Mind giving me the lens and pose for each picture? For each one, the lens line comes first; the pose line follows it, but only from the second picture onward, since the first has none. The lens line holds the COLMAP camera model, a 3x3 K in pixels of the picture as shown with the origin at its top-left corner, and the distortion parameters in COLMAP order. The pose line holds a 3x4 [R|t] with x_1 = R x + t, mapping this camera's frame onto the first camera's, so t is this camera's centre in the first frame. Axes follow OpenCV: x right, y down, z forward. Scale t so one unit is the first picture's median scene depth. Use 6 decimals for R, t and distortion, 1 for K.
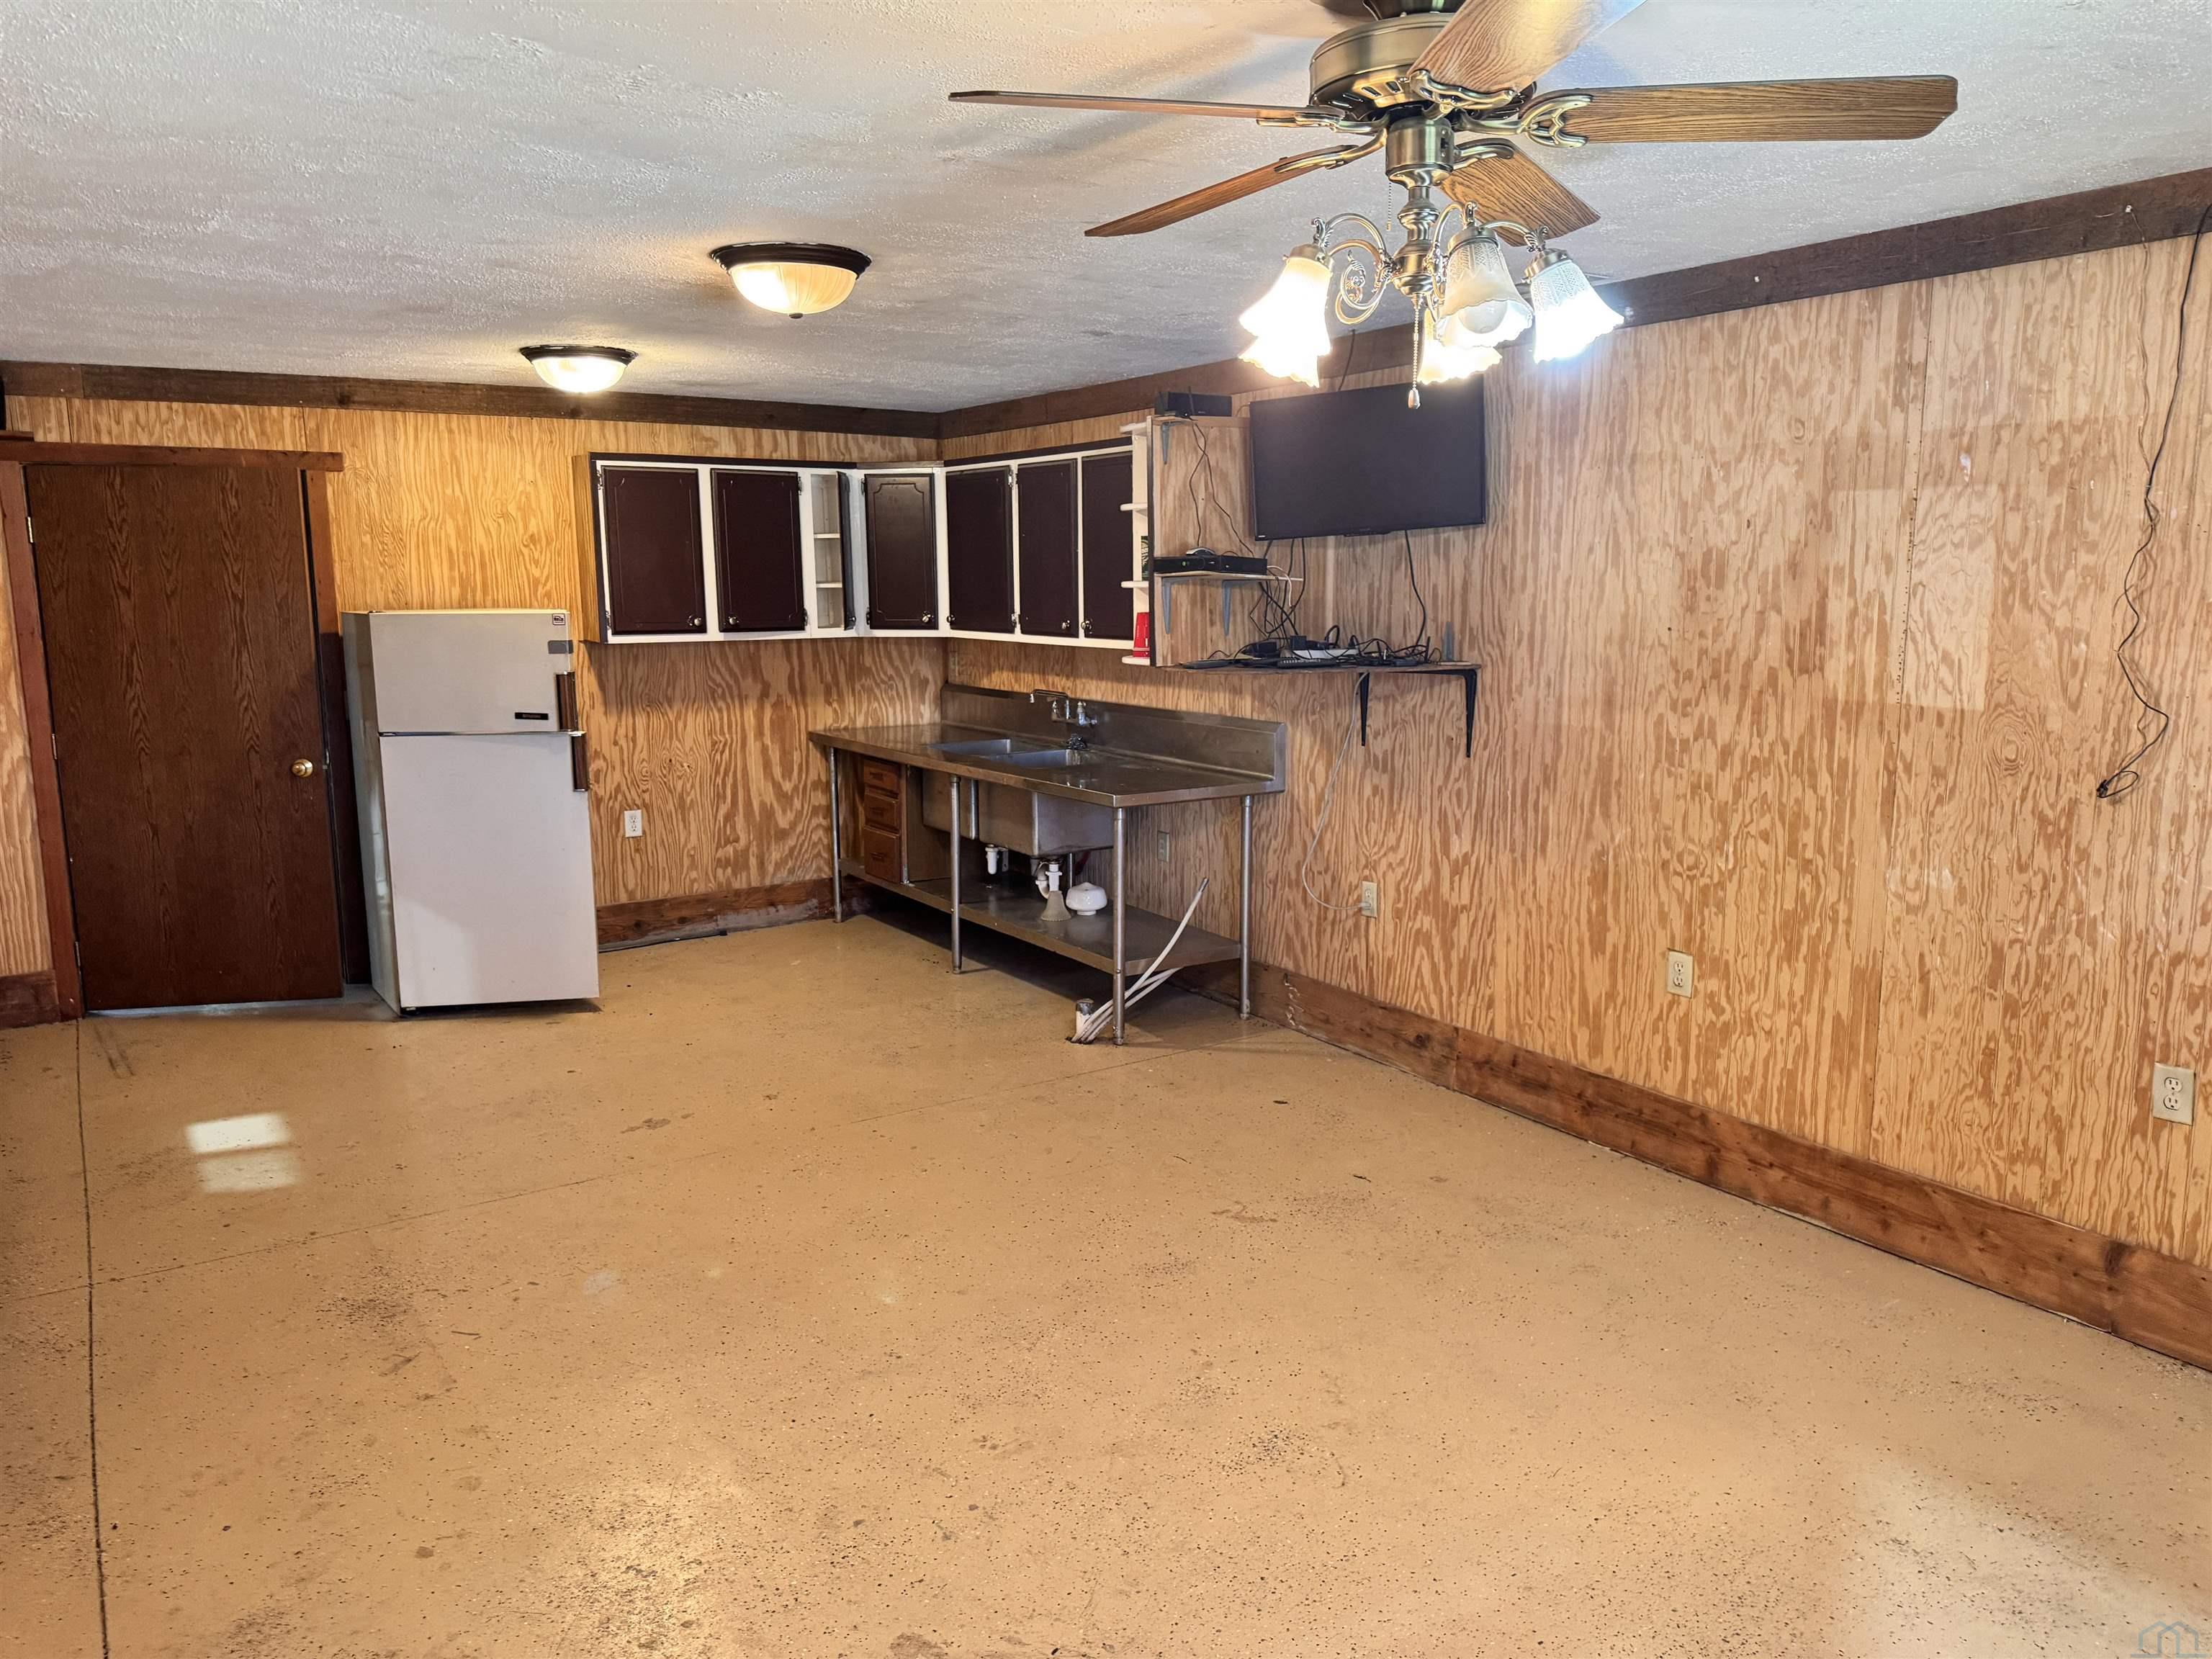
lens RADIAL K [[1546.6, 0, 1096.2], [0, 1546.6, 821.9], [0, 0, 1]] dist [0.087620, -0.116647]
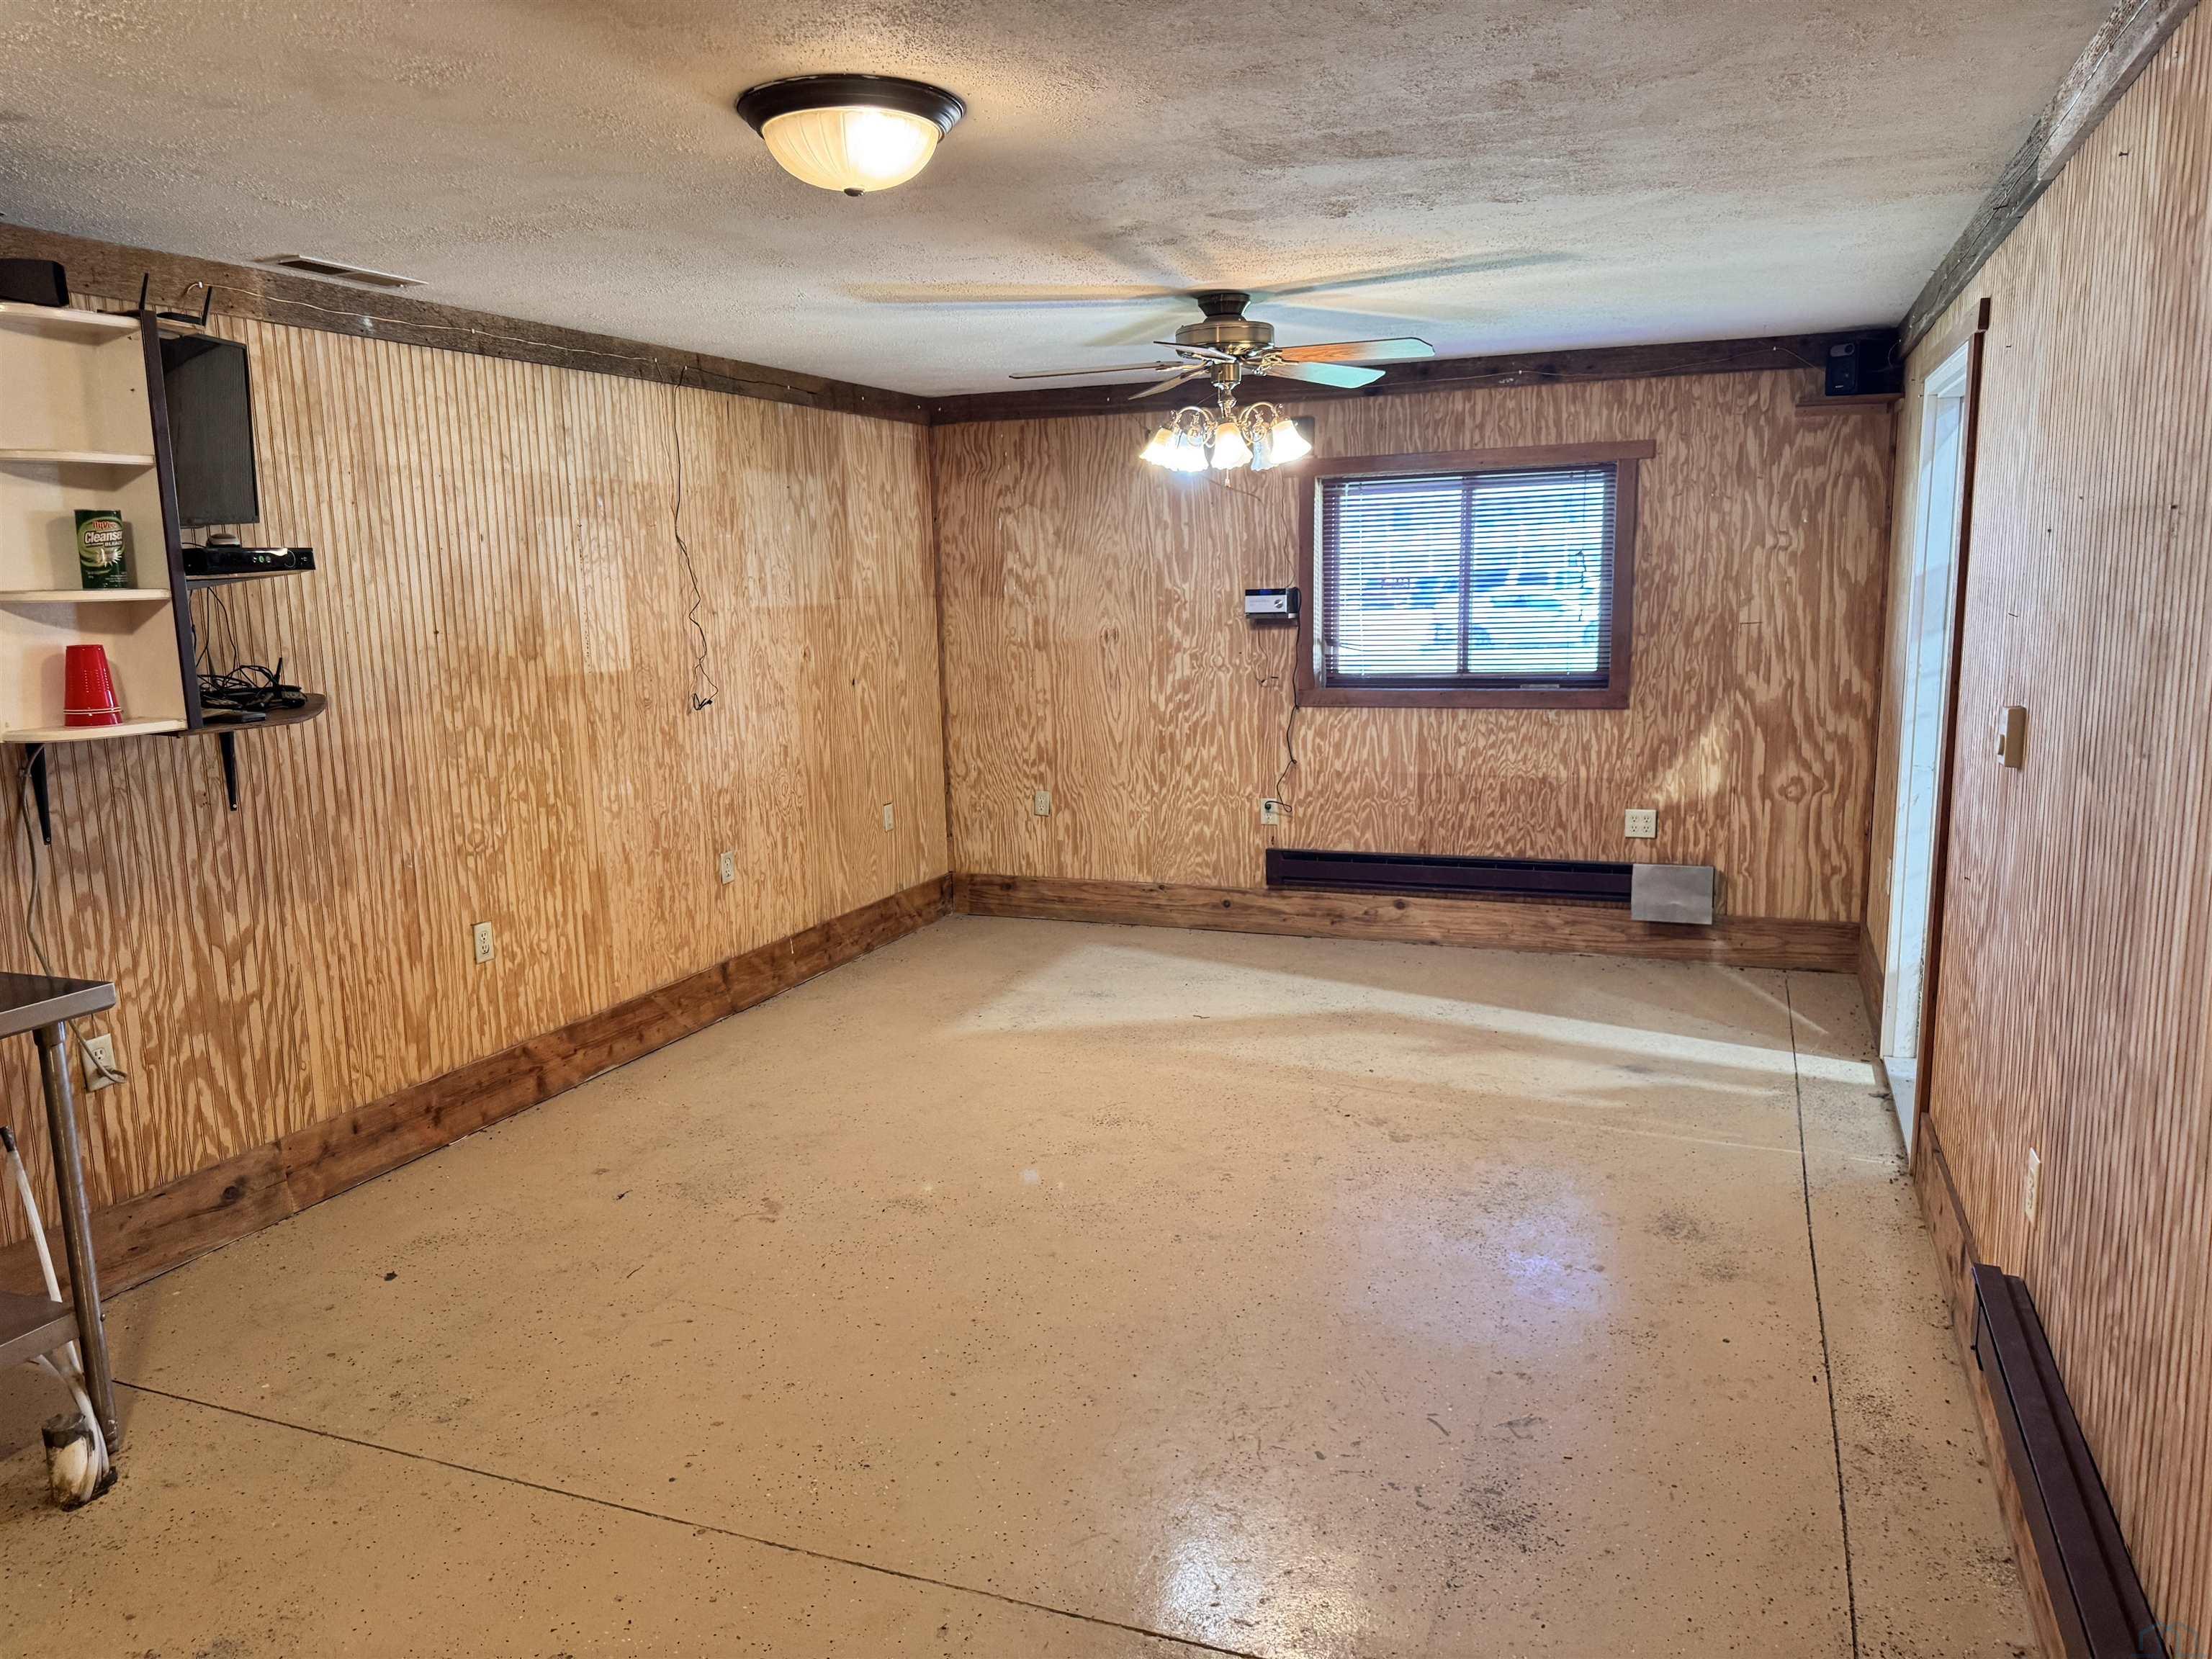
lens RADIAL K [[1546.6, 0, 1096.2], [0, 1546.6, 821.9], [0, 0, 1]] dist [0.087620, -0.116647]
pose [[-0.568128, -0.108930, 0.815699, -0.819574], [0.160027, 0.957656, 0.239345, -0.192345], [-0.807231, 0.266513, -0.526639, 1.295307]]
